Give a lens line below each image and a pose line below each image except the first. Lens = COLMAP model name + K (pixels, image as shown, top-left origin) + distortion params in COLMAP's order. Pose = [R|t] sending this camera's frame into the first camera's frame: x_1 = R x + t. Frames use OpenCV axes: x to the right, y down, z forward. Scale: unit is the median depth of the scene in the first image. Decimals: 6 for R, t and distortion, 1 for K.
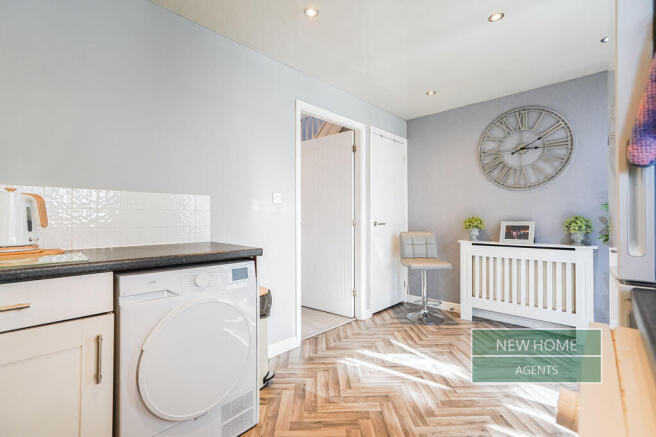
lens RADIAL K [[298.2, 0, 328.5], [0, 298.2, 228.0], [0, 0, 1]] dist [0.000095, -0.000007]
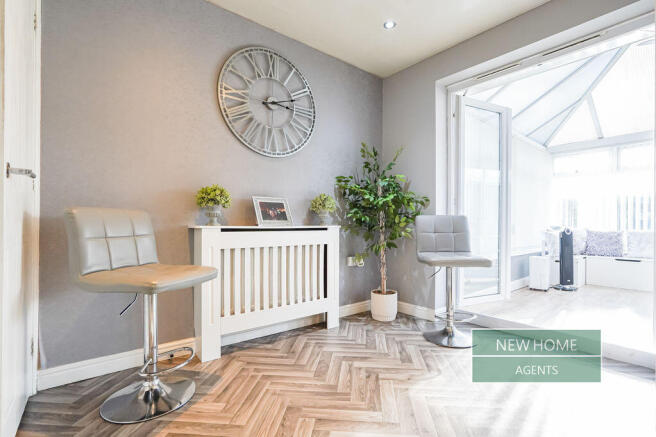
lens RADIAL K [[306.9, 0, 325.3], [0, 306.9, 217.4], [0, 0, 1]] dist [0.000222, 0.000002]
pose [[0.142814, -0.000527, 0.989749, -0.116441], [-0.001164, 0.999999, 0.000701, 0.028807], [-0.989749, -0.001252, 0.142813, 0.746316]]
